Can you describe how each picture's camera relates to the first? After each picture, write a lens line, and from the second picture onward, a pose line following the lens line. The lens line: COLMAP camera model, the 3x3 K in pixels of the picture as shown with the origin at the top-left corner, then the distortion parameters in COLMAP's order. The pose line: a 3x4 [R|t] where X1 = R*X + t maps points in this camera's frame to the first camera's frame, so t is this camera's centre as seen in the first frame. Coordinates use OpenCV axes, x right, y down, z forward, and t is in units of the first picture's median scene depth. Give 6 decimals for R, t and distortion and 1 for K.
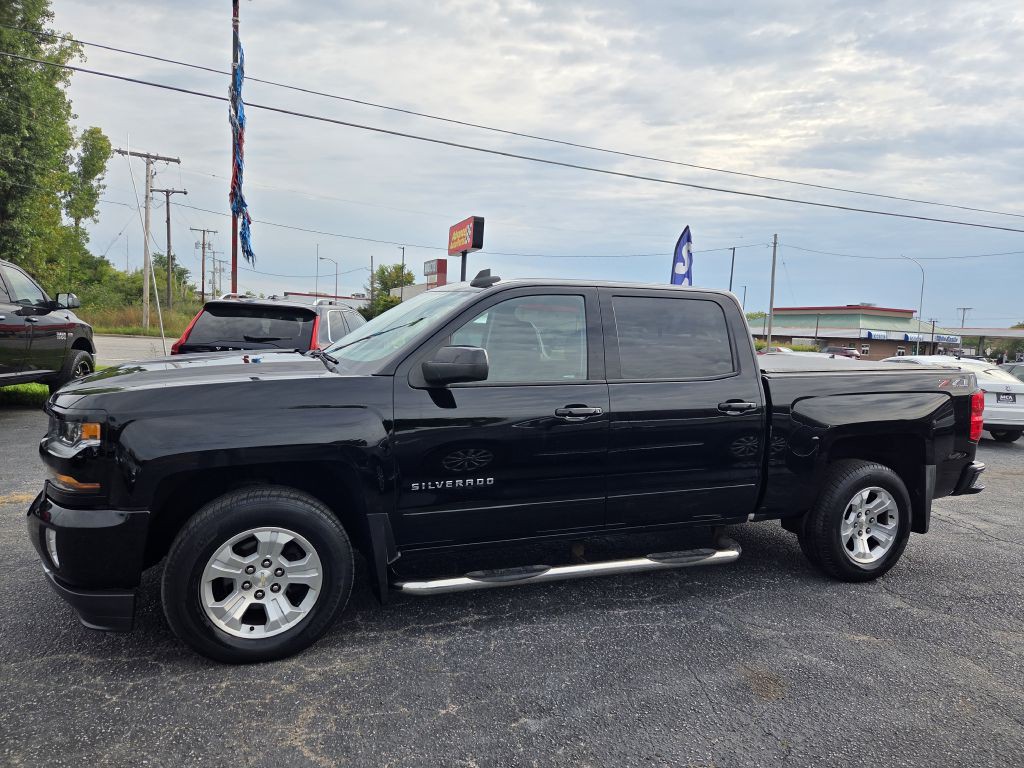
lens RADIAL K [[691.1, 0, 523.4], [0, 691.1, 395.8], [0, 0, 1]] dist [0.073364, -0.054020]
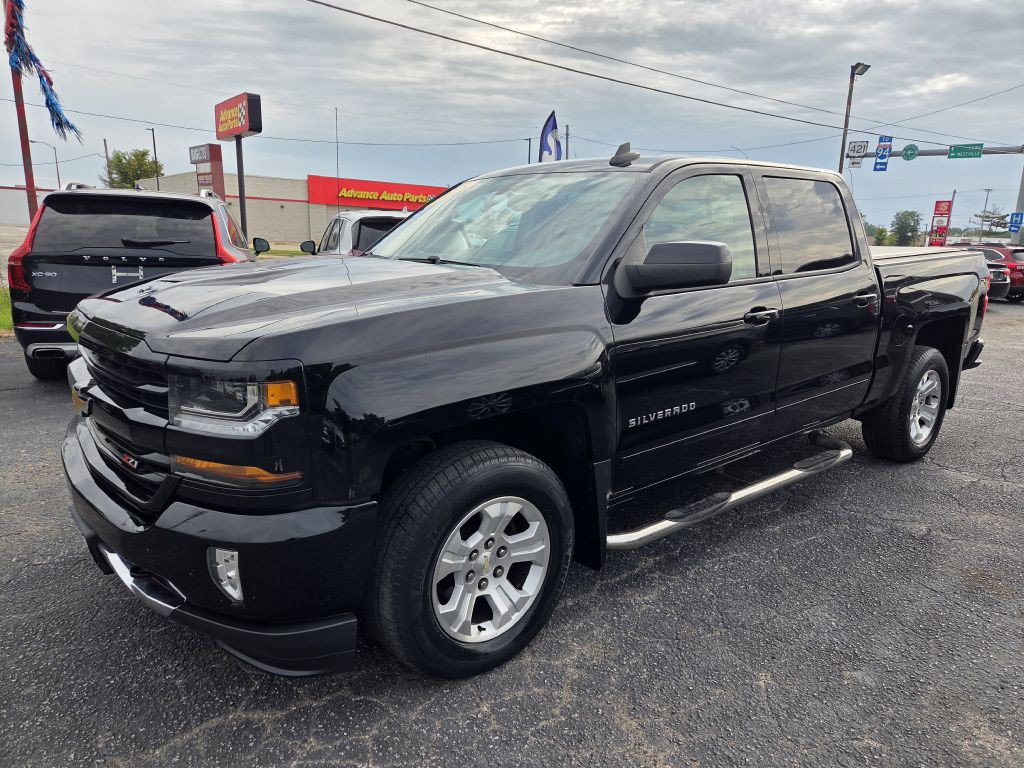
lens RADIAL K [[691.1, 0, 523.4], [0, 691.1, 395.8], [0, 0, 1]] dist [0.073364, -0.054020]
pose [[0.949105, -0.097456, 0.299502, -0.509001], [0.053275, 0.986897, 0.152303, -0.028409], [-0.310420, -0.128596, 0.941861, 0.284703]]
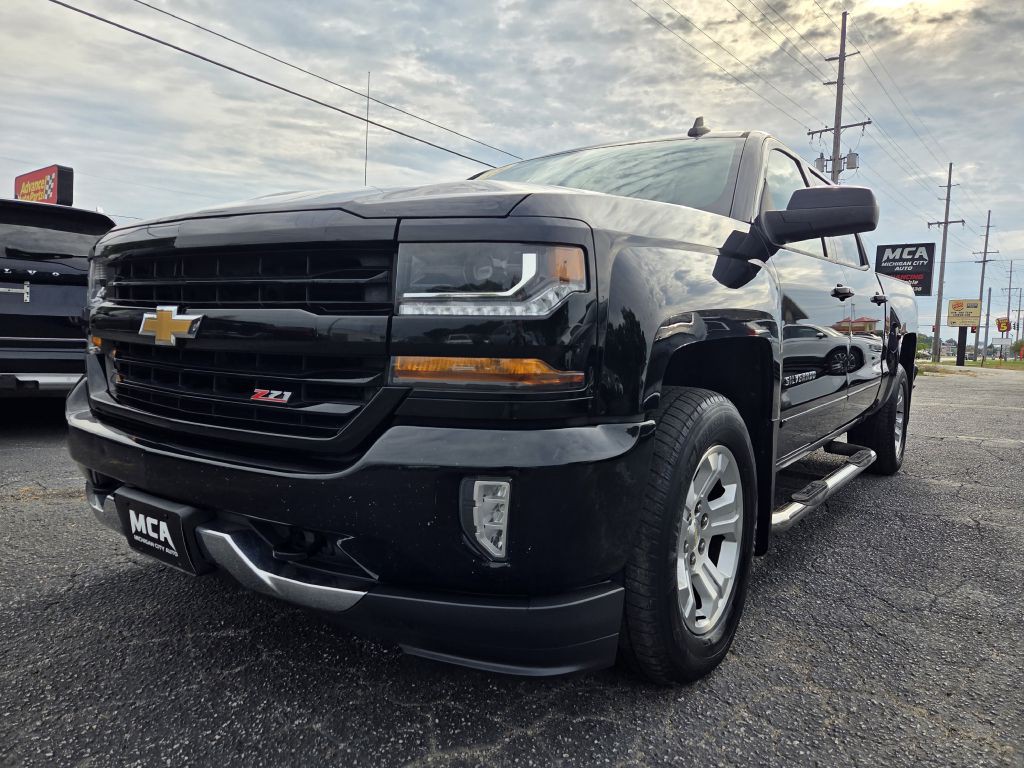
lens RADIAL K [[692.2, 0, 506.4], [0, 692.2, 381.8], [0, 0, 1]] dist [0.069127, -0.051362]
pose [[0.852319, -0.056319, 0.519981, -0.772977], [0.057096, 0.998263, 0.014534, 0.104284], [-0.519896, 0.017301, 0.854054, 0.529604]]
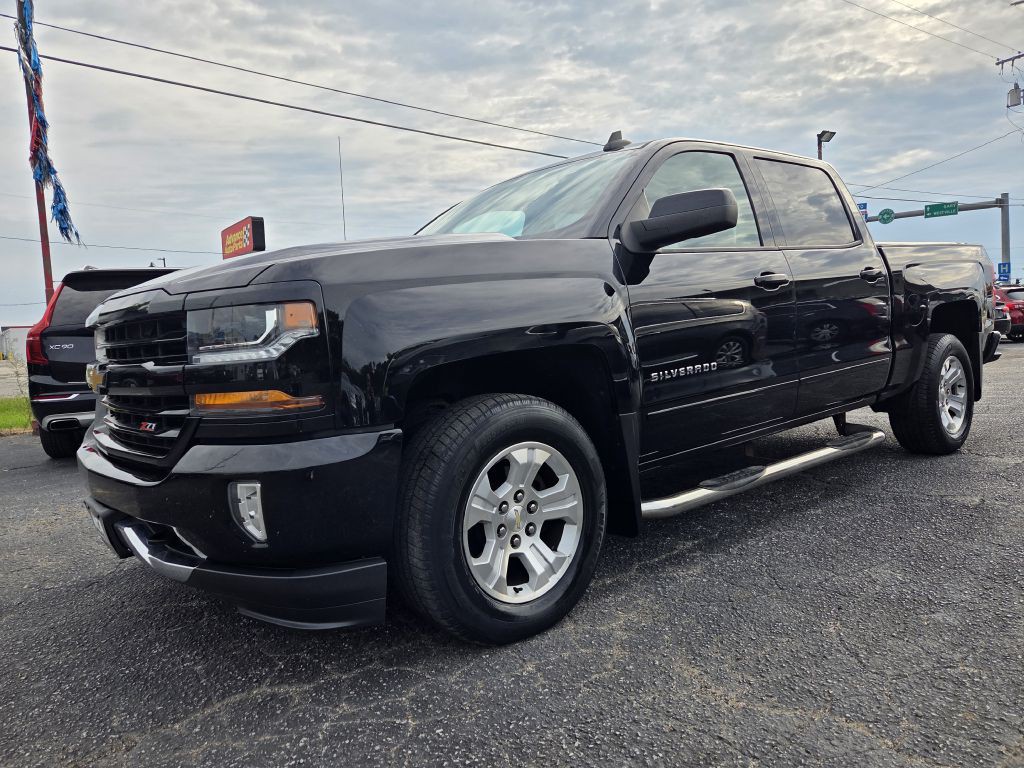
lens RADIAL K [[692.2, 0, 506.4], [0, 692.2, 381.8], [0, 0, 1]] dist [0.069127, -0.051362]
pose [[0.948595, -0.125906, 0.290372, -0.536863], [0.133360, 0.991050, -0.005941, 0.118472], [-0.287025, 0.044360, 0.956895, 0.299868]]
